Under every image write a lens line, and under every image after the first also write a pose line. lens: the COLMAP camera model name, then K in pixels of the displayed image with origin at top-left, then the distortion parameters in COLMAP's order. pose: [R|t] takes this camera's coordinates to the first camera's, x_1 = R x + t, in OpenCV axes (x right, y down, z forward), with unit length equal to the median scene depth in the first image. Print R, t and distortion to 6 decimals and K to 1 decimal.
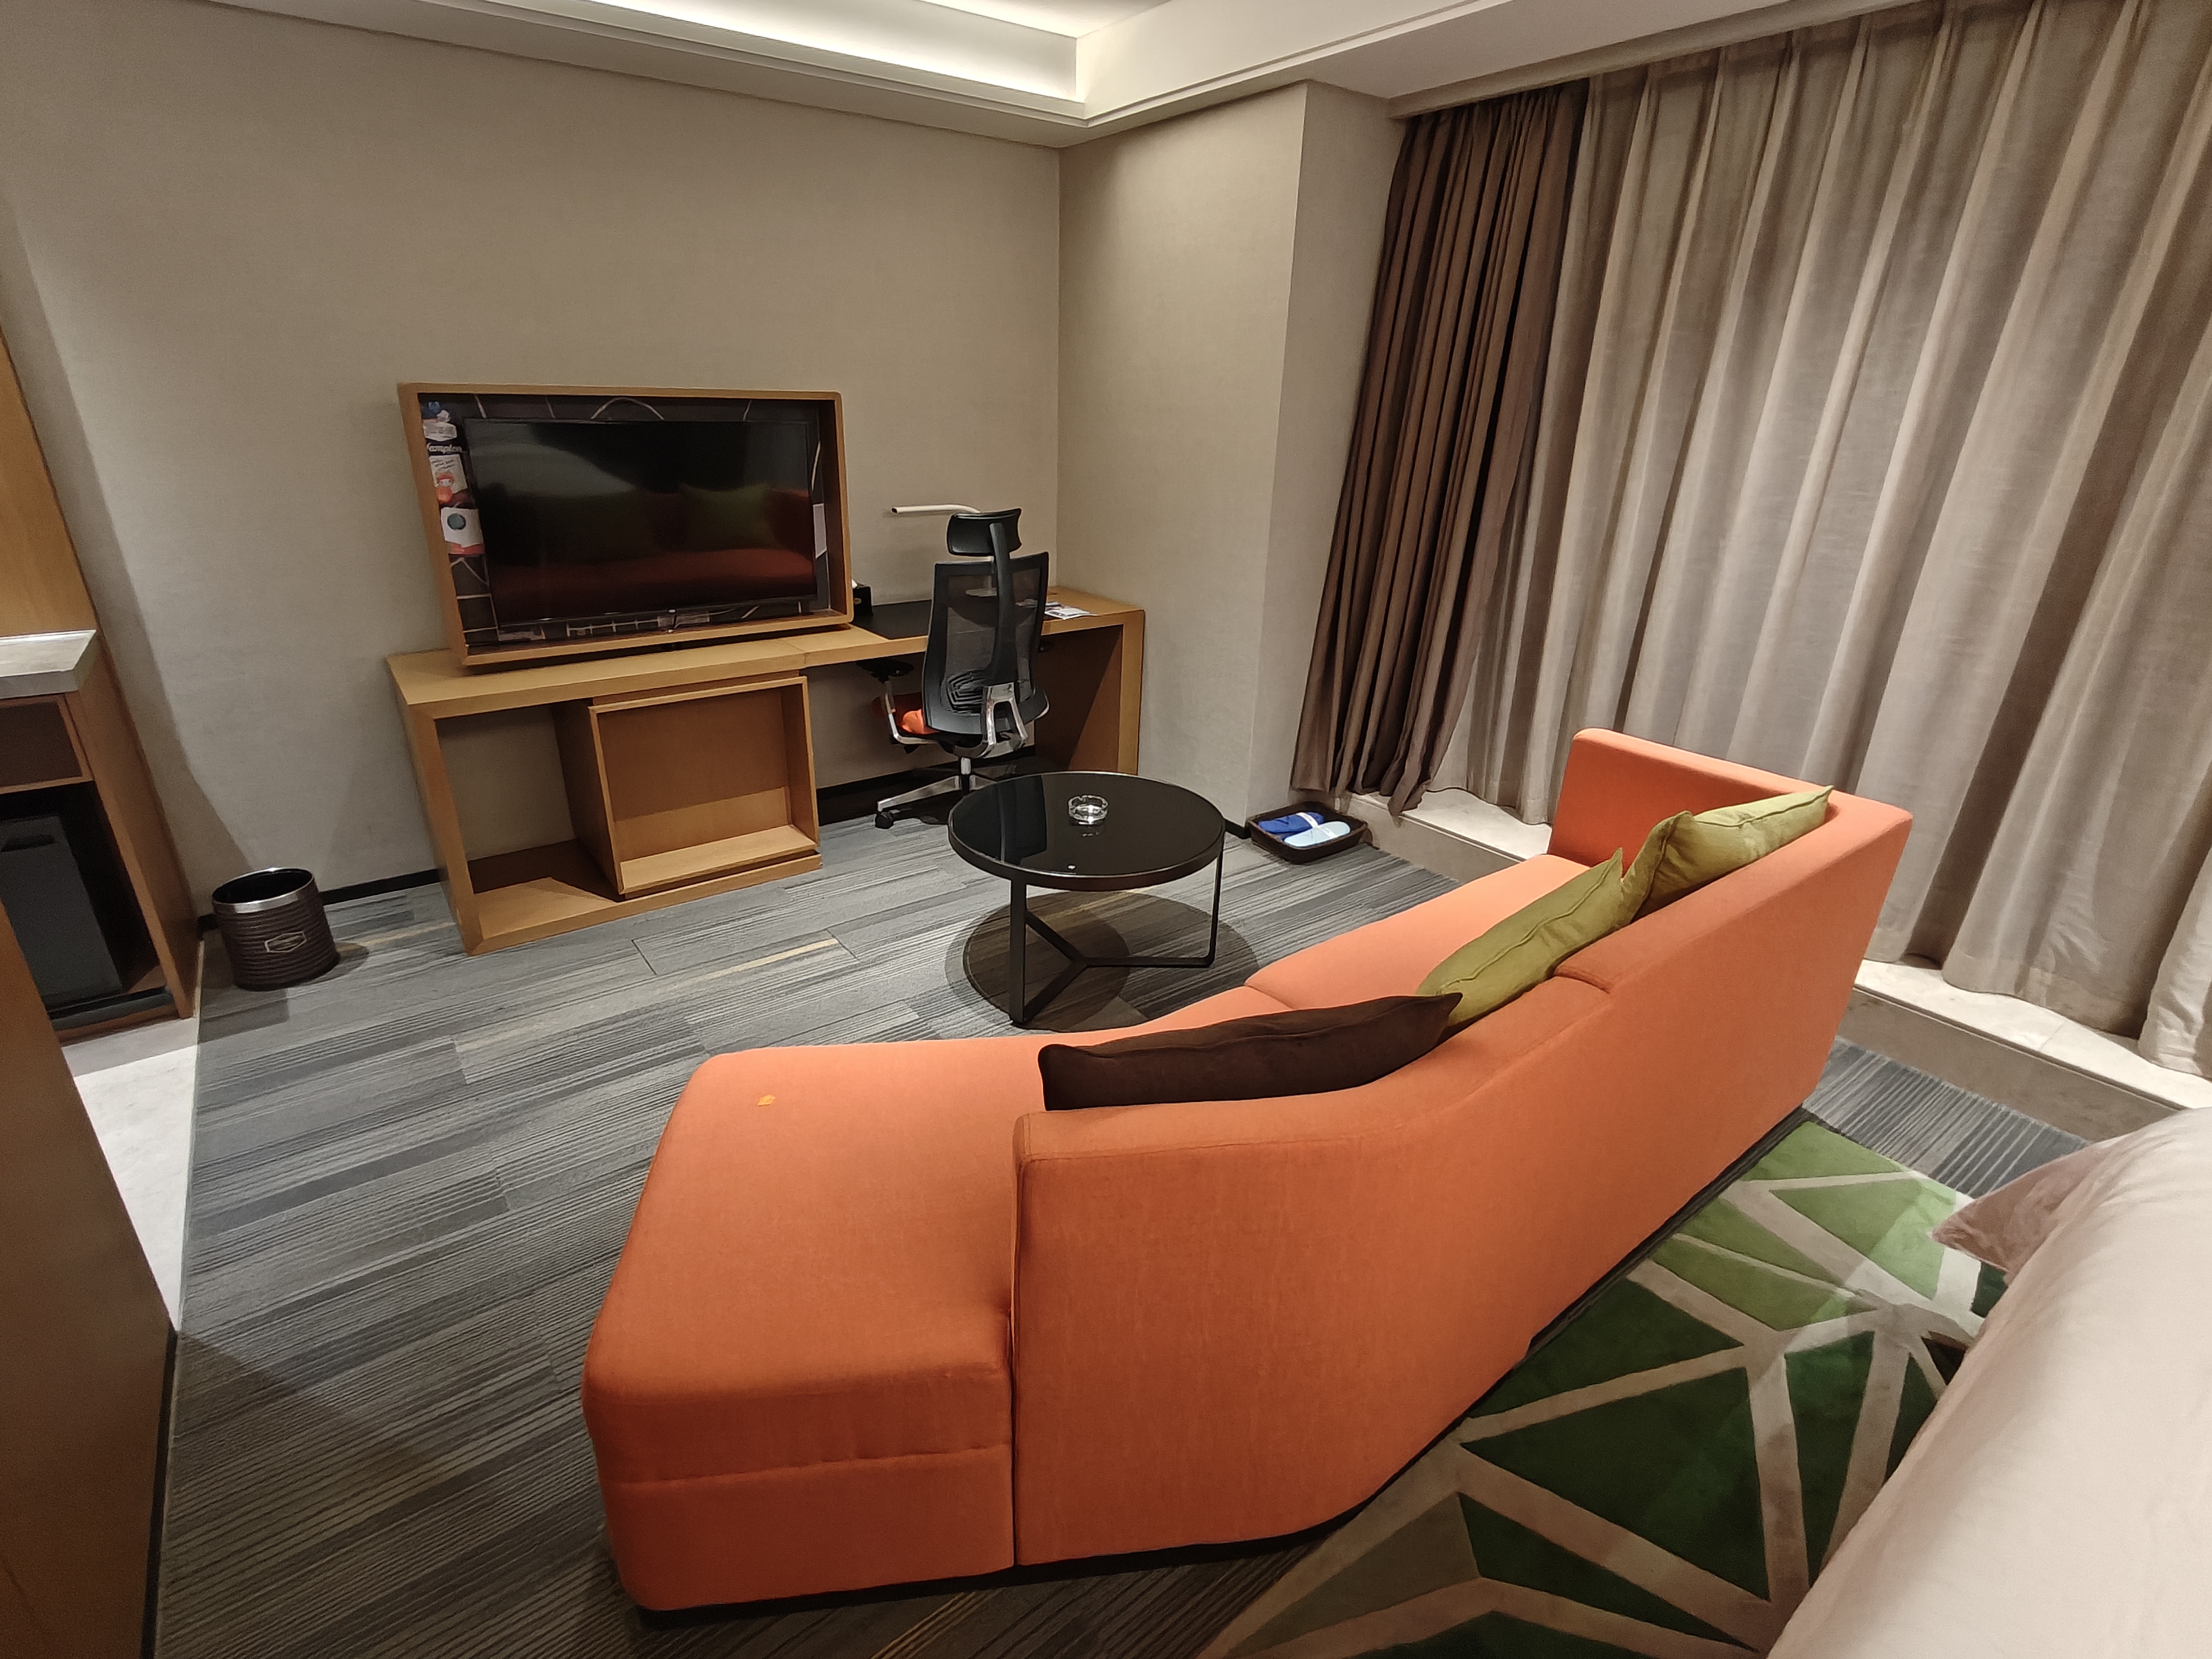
lens RADIAL K [[1030.4, 0, 1102.3], [0, 1030.4, 828.0], [0, 0, 1]] dist [0.001200, 0.001940]
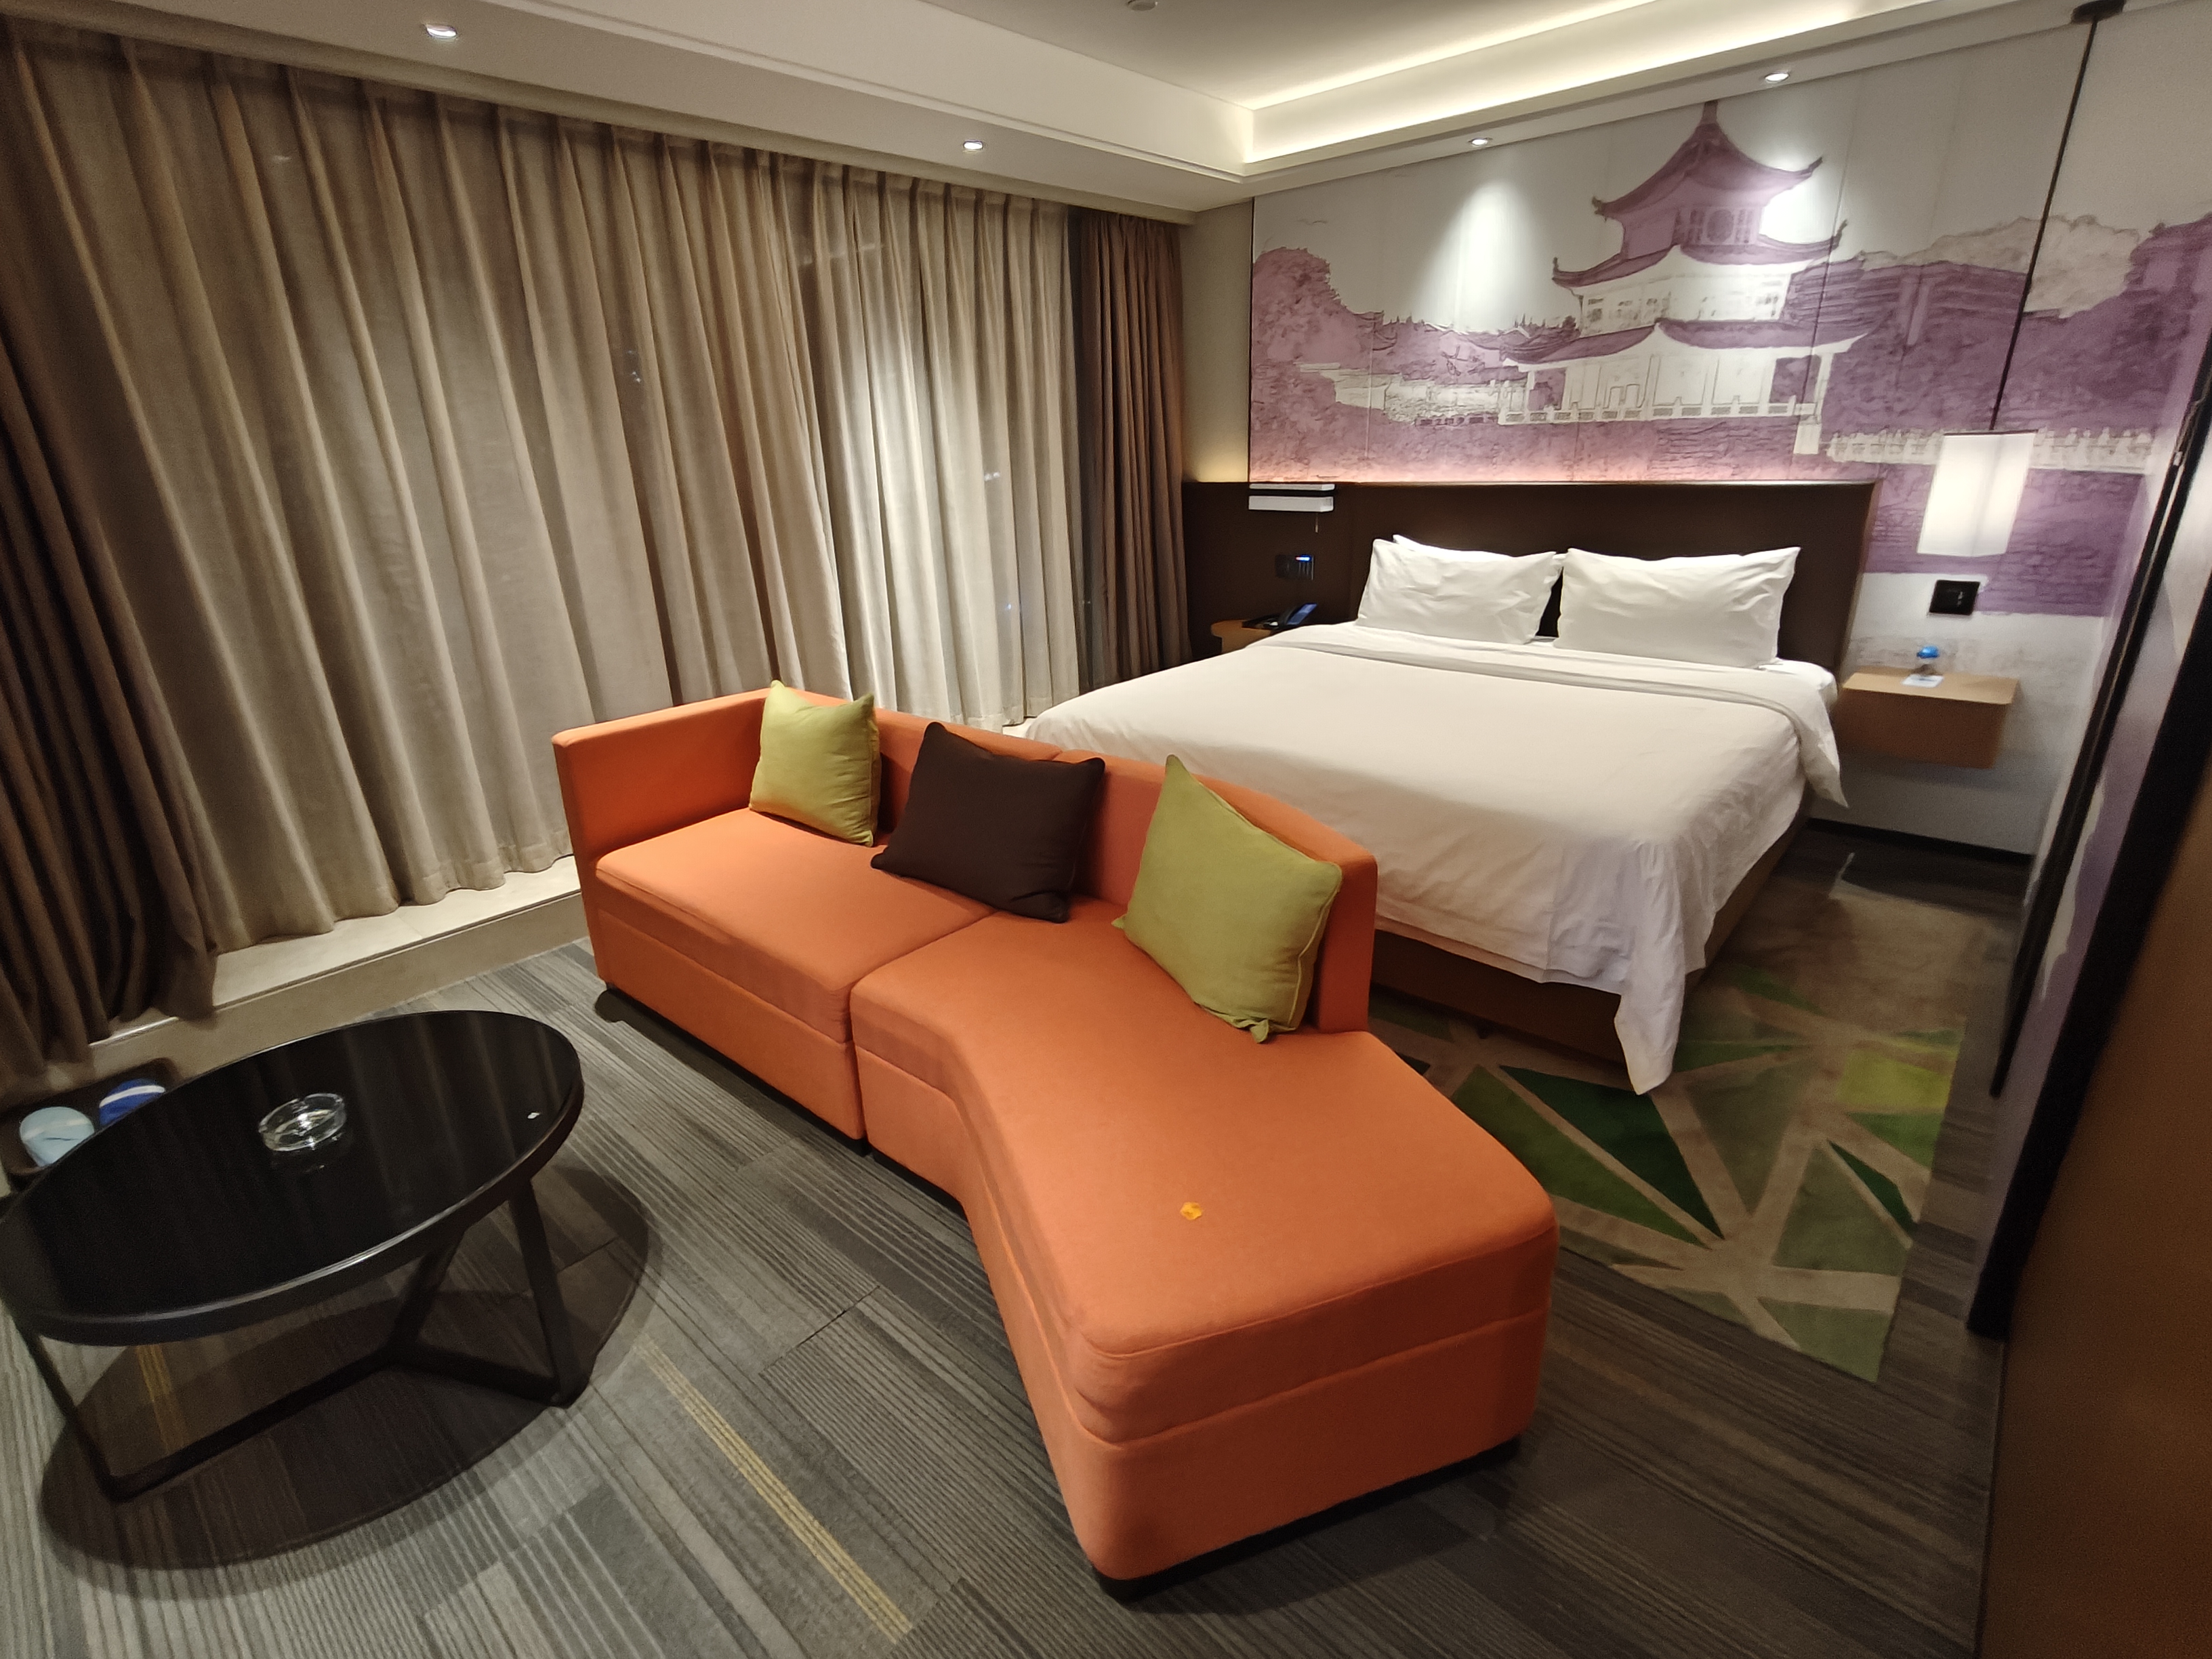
lens RADIAL K [[1030.4, 0, 1083.4], [0, 1030.4, 820.6], [0, 0, 1]] dist [0.001200, 0.001940]
pose [[-0.178028, -0.353324, 0.918405, -0.545679], [0.407987, 0.822812, 0.395634, -0.202306], [-0.895462, 0.445132, -0.002332, 0.535125]]
